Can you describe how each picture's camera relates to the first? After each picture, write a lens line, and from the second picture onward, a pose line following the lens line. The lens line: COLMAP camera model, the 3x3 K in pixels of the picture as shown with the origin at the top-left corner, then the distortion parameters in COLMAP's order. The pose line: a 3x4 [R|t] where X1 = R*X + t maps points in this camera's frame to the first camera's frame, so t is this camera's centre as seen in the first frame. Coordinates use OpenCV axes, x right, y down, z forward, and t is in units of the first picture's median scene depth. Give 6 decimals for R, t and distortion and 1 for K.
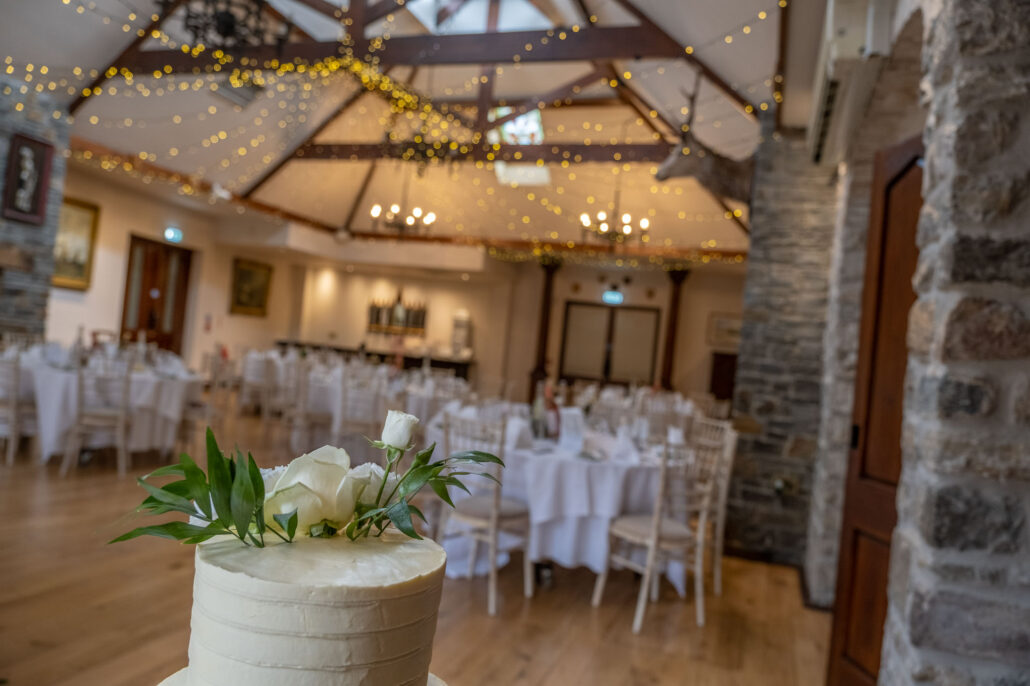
lens RADIAL K [[737.0, 0, 511.2], [0, 737.0, 344.7], [0, 0, 1]] dist [-0.030289, 0.001892]
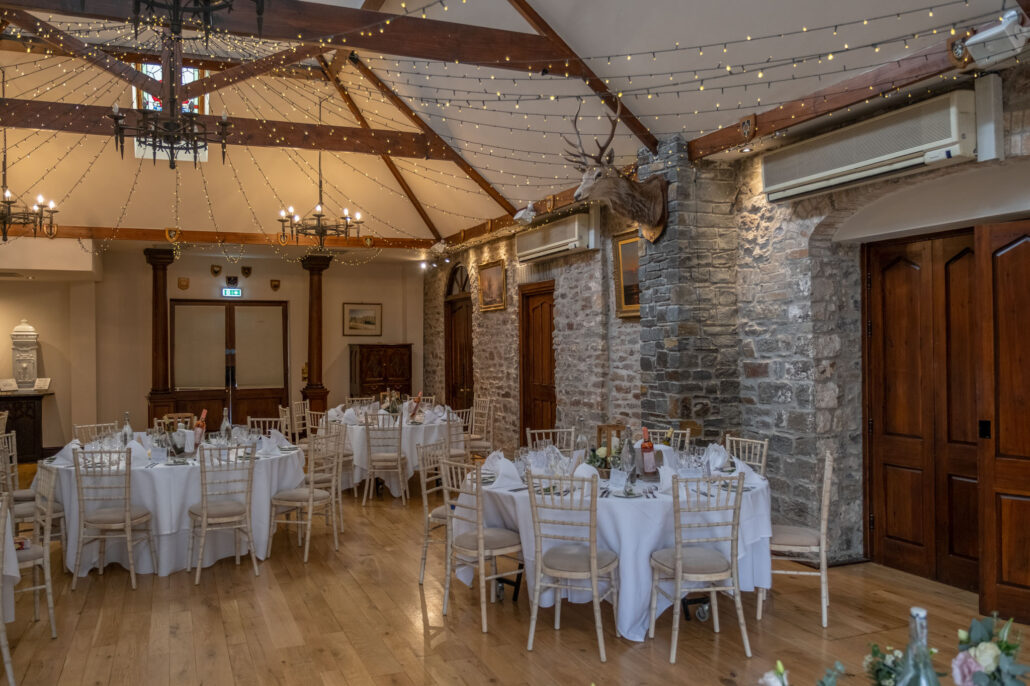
lens RADIAL K [[836.6, 0, 508.7], [0, 836.6, 346.0], [0, 0, 1]] dist [-0.008239, -0.008336]
pose [[0.748012, -0.111933, 0.654178, -0.533218], [0.083667, 0.993715, 0.074361, -0.100405], [-0.658390, -0.000890, 0.752676, 0.173195]]
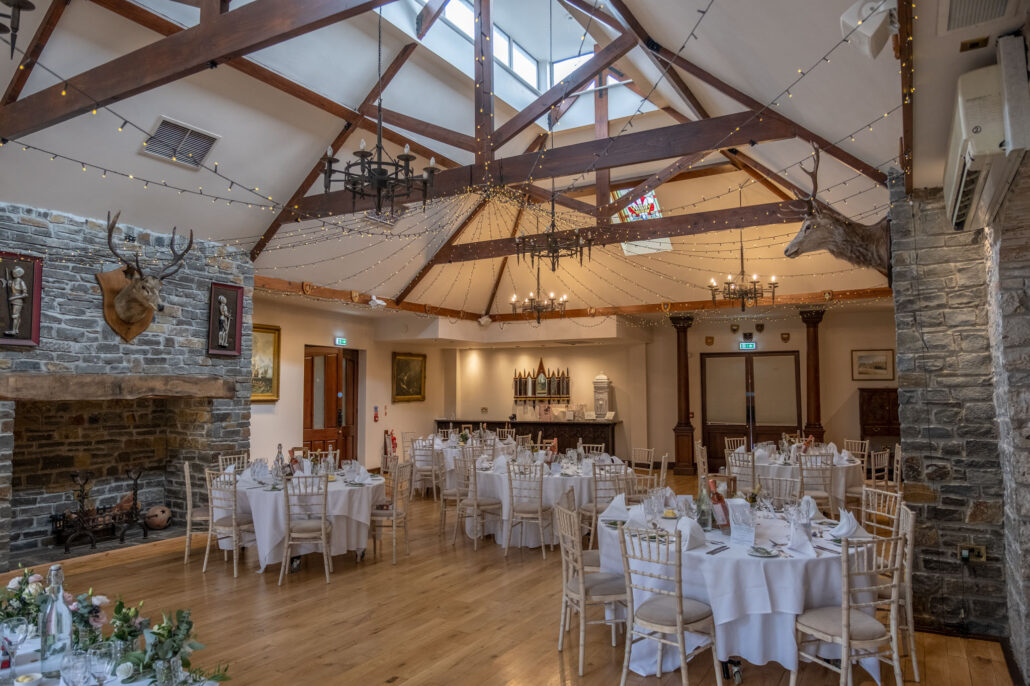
lens RADIAL K [[698.8, 0, 509.7], [0, 698.8, 345.6], [0, 0, 1]] dist [-0.023880, 0.007584]
pose [[0.975907, -0.120491, -0.181897, -0.016754], [0.108342, 0.991254, -0.075349, -0.057280], [0.189385, 0.053826, 0.980426, -0.018275]]
